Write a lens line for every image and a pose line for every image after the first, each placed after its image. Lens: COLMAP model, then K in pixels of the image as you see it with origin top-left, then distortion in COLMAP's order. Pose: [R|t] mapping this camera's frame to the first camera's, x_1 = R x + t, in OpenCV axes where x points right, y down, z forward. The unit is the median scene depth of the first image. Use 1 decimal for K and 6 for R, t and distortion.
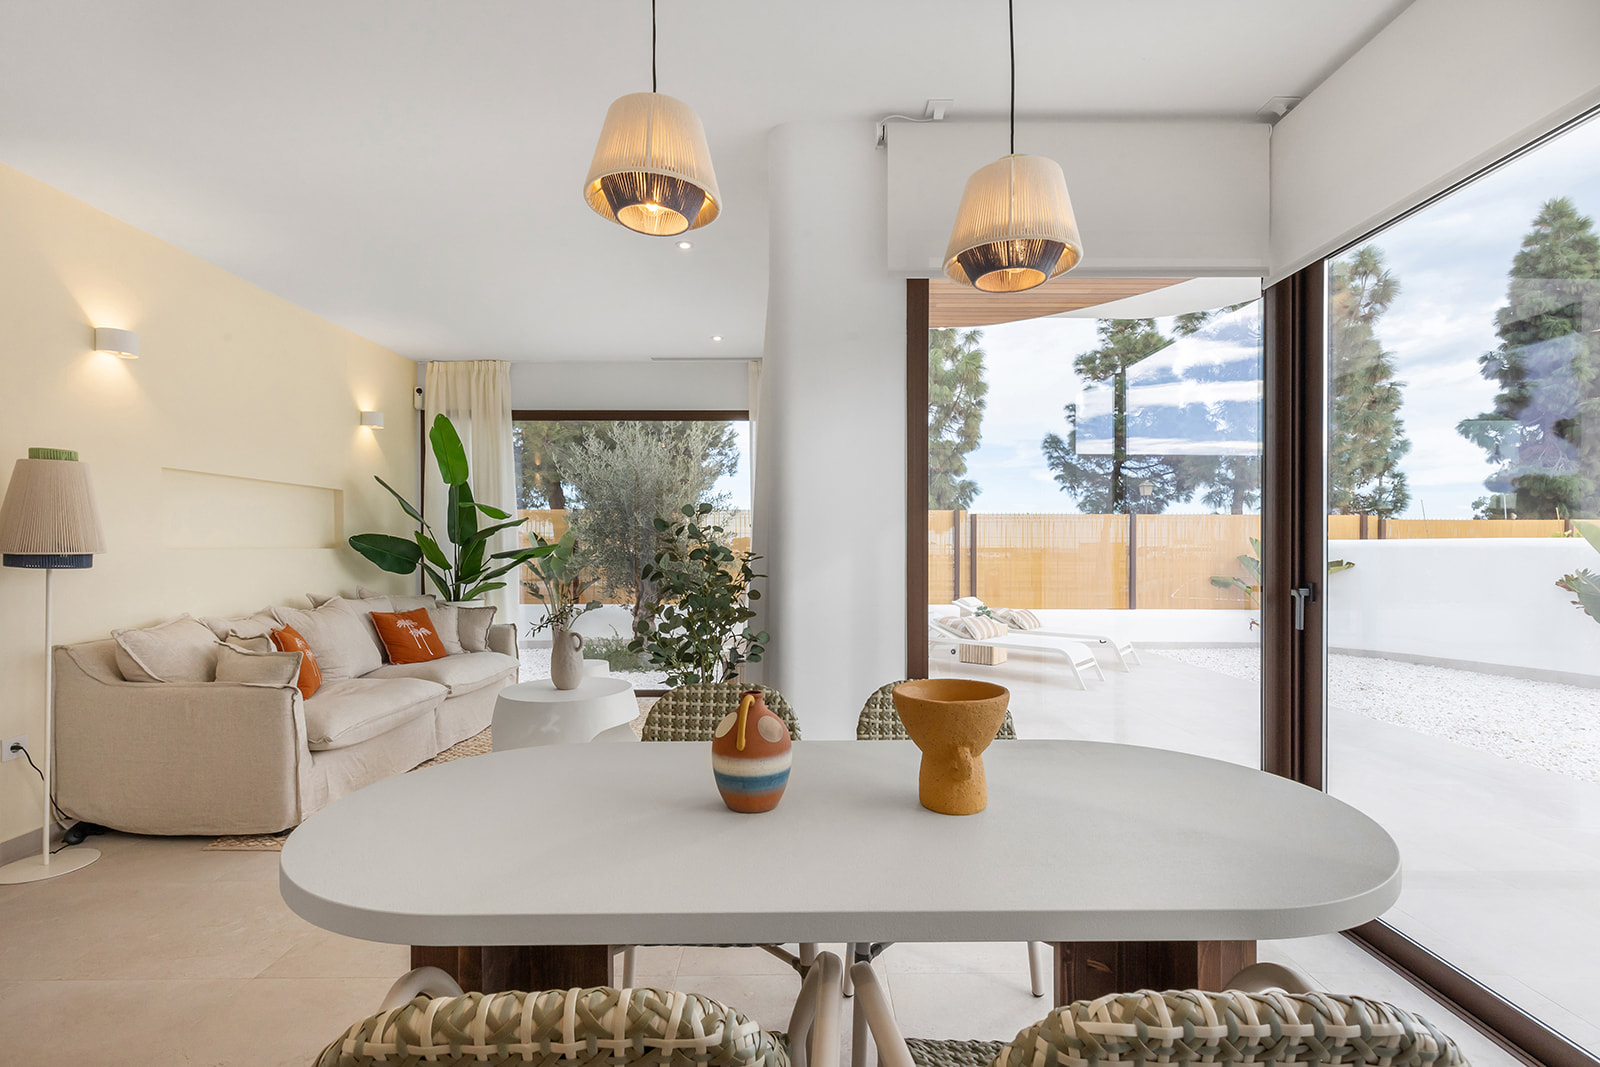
lens RADIAL K [[715.5, 0, 802.0], [0, 715.5, 555.5], [0, 0, 1]] dist [0.001175, 0.000779]
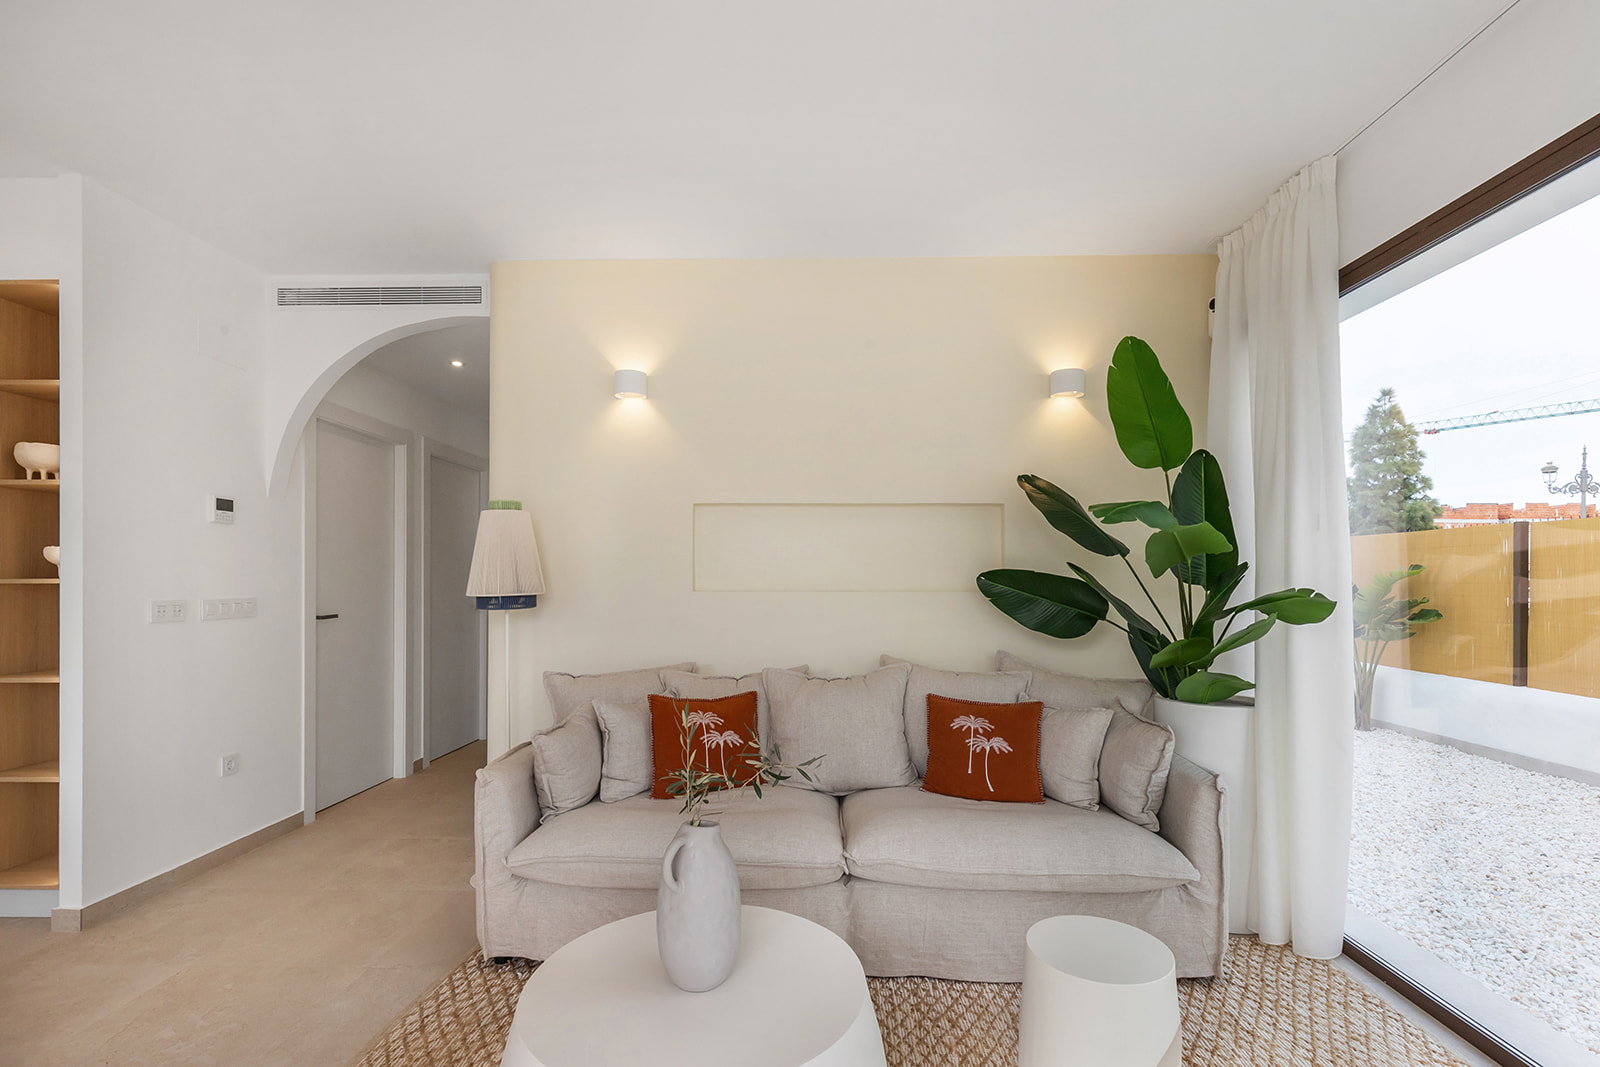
lens RADIAL K [[758.3, 0, 803.6], [0, 758.3, 576.0], [0, 0, 1]] dist [0.000630, 0.000284]
pose [[-0.021089, 0.003794, -0.999770, 0.063358], [-0.011220, 0.999929, 0.004031, -0.025543], [0.999715, 0.011302, -0.021045, 0.880874]]
